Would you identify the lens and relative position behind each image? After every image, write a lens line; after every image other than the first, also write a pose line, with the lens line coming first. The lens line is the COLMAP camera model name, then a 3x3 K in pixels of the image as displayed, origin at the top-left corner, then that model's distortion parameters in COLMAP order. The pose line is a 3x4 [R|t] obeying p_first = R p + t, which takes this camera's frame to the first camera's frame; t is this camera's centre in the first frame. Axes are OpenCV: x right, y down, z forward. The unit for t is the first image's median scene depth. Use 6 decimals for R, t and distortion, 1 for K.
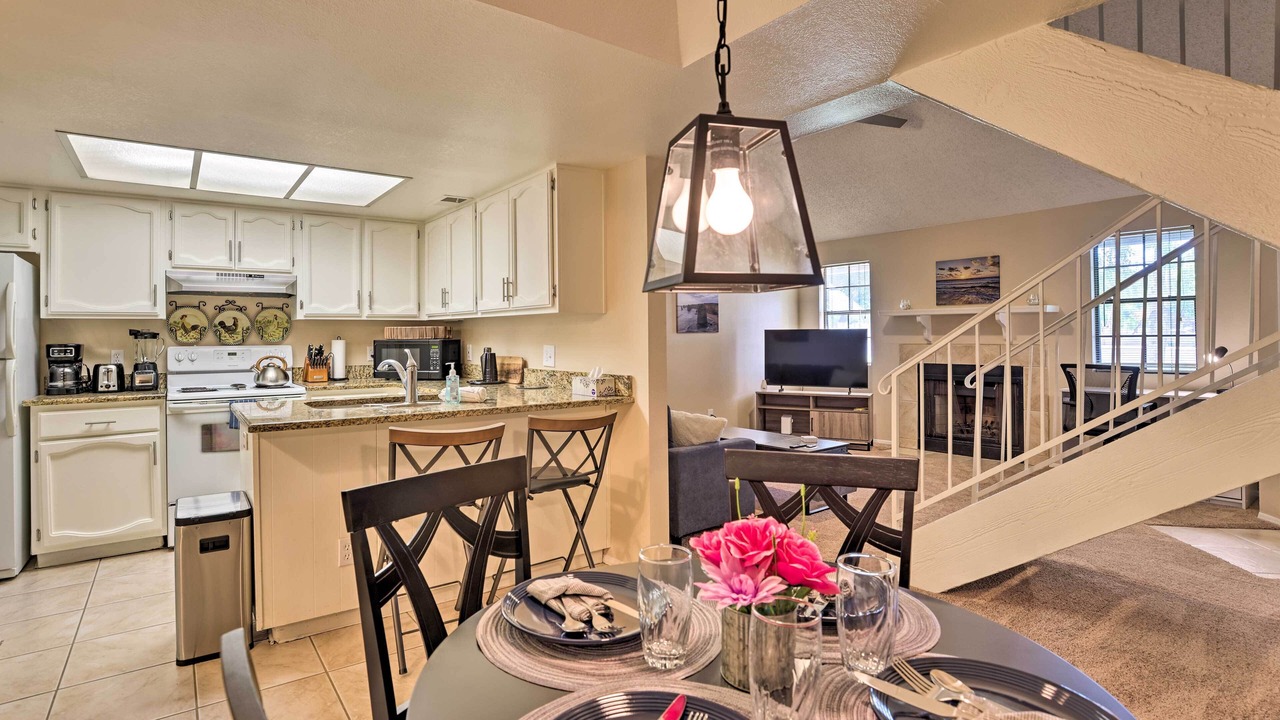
lens RADIAL K [[622.8, 0, 598.2], [0, 622.8, 330.6], [0, 0, 1]] dist [-0.039005, 0.000487]
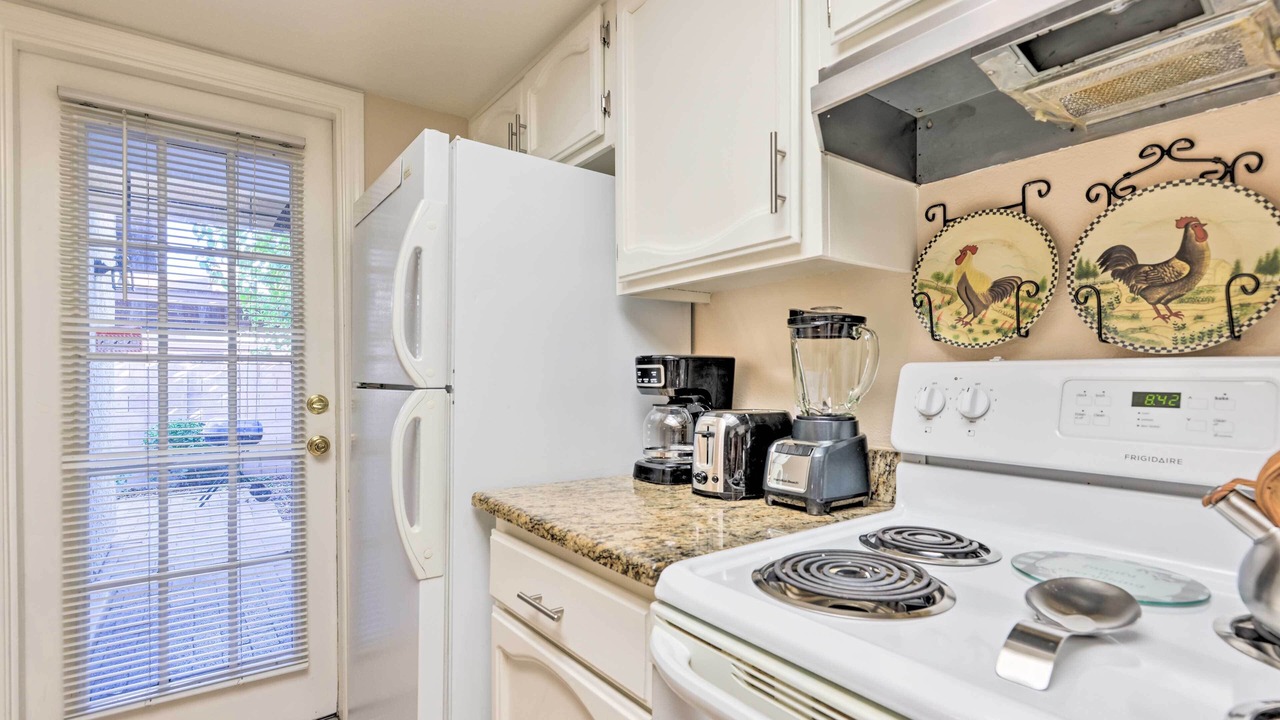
lens RADIAL K [[604.6, 0, 646.5], [0, 604.6, 367.1], [0, 0, 1]] dist [0.001781, -0.000108]
pose [[0.036759, -0.004346, -0.999315, -0.396519], [0.011515, 0.999926, -0.003925, 0.025933], [0.999258, -0.011362, 0.036806, 0.808222]]
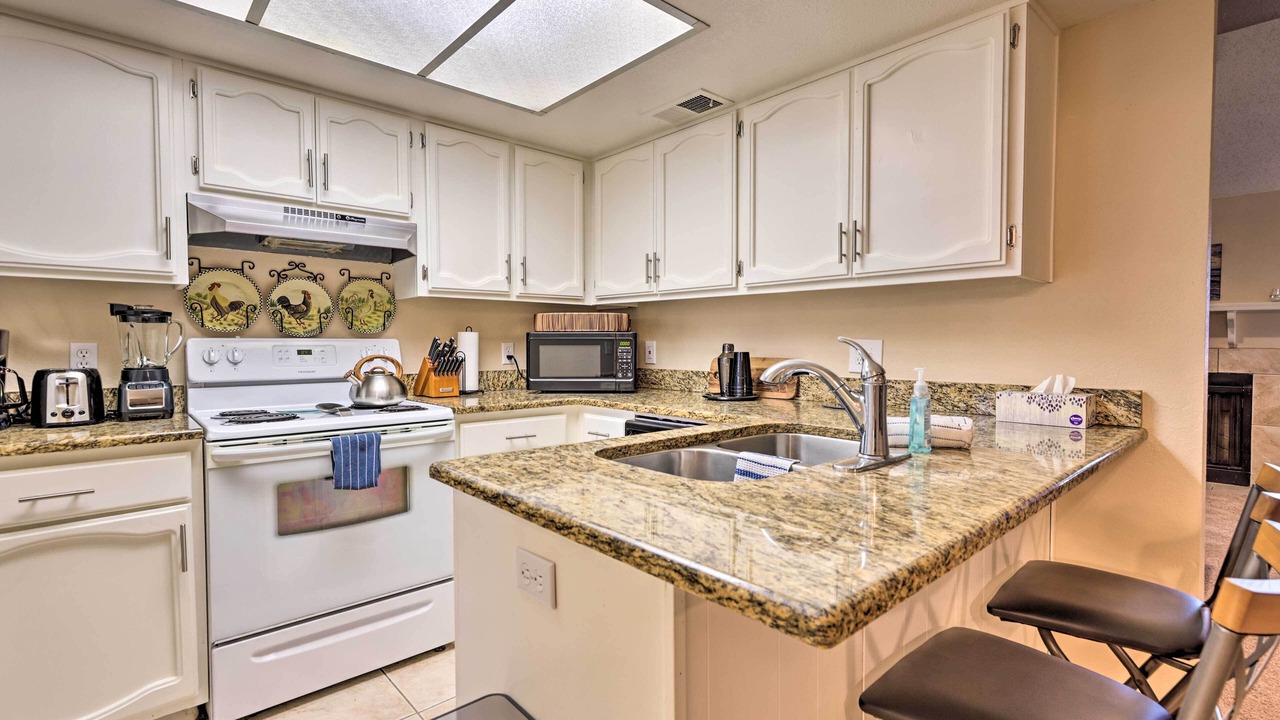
lens RADIAL K [[586.4, 0, 644.0], [0, 586.4, 359.0], [0, 0, 1]] dist [0.000206, -0.000412]
pose [[0.992177, 0.004372, 0.124762, -0.332946], [-0.008974, 0.999299, 0.036344, 0.020768], [-0.124515, -0.037179, 0.991521, 0.387924]]
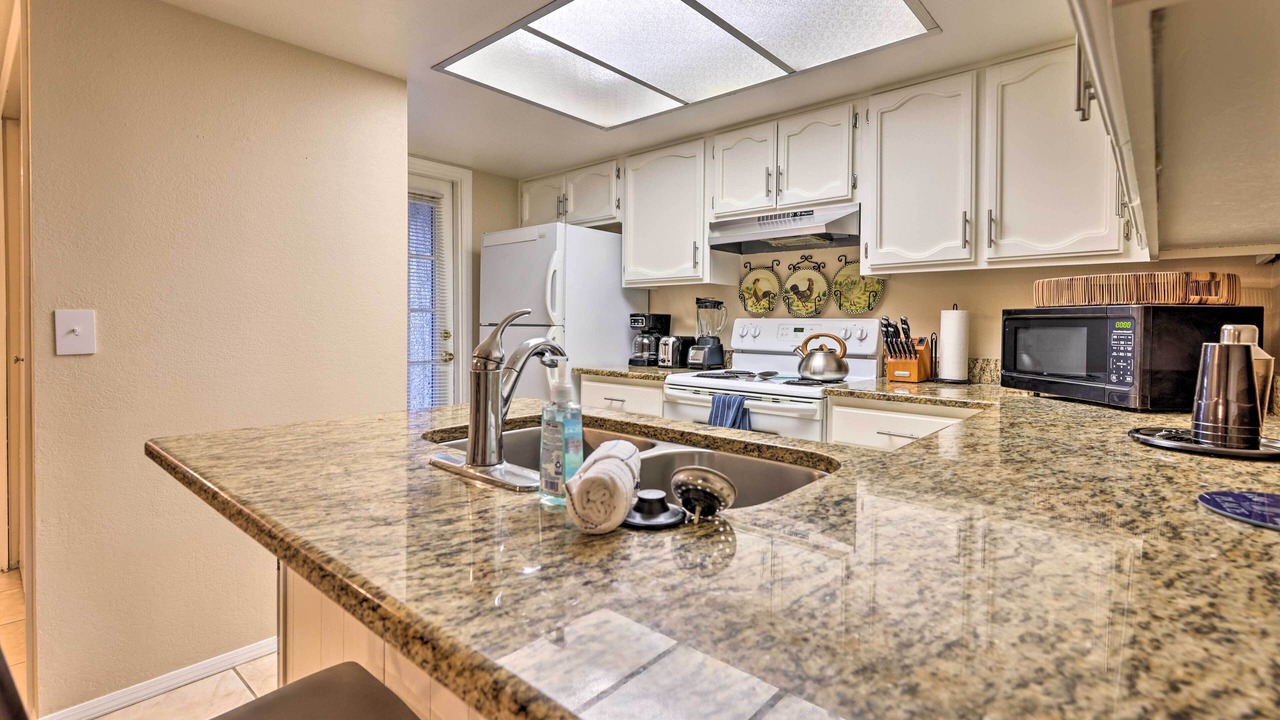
lens RADIAL K [[584.7, 0, 639.9], [0, 584.7, 325.0], [0, 0, 1]] dist [0.000933, 0.000100]
pose [[0.231515, 0.013550, -0.972737, 0.021896], [-0.002194, 0.999908, 0.013406, 0.023243], [0.972829, -0.000970, 0.231524, 0.646781]]
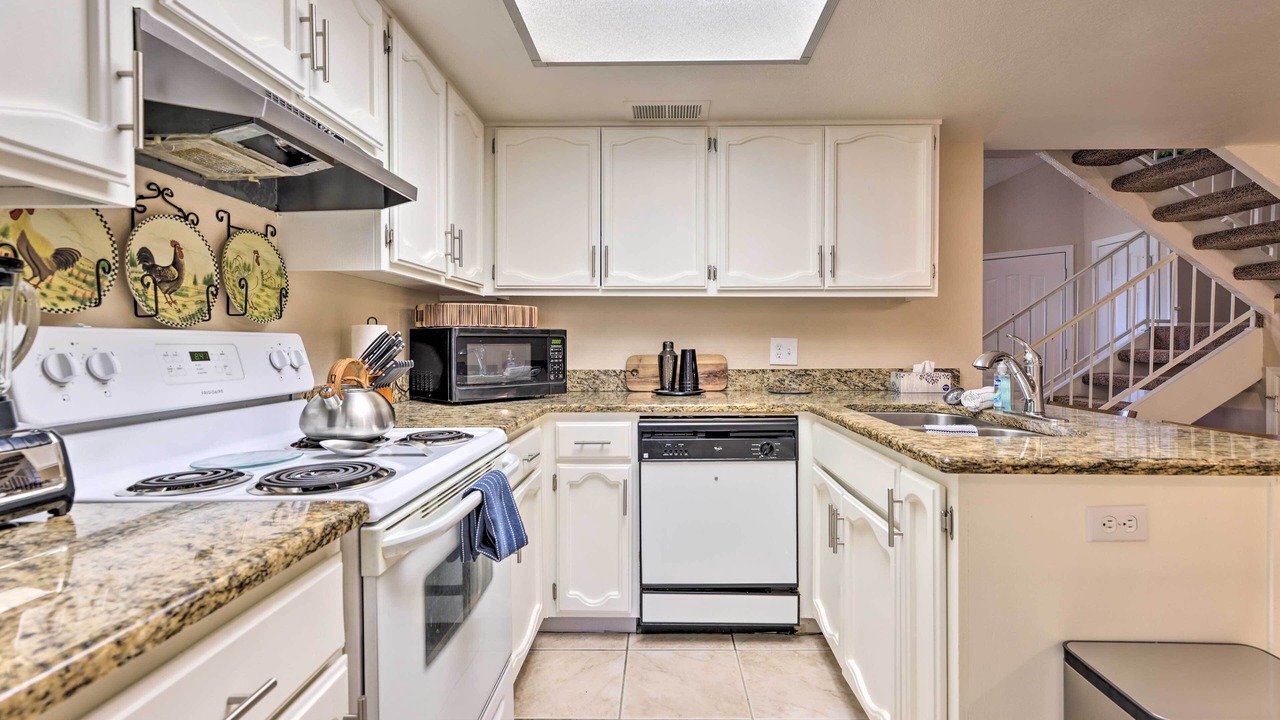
lens RADIAL K [[584.9, 0, 652.1], [0, 584.9, 346.5], [0, 0, 1]] dist [0.001181, 0.000043]
pose [[0.594232, 0.002496, 0.804290, -0.683667], [-0.010024, 0.999940, 0.004303, 0.028855], [-0.804231, -0.010619, 0.594222, 0.614911]]
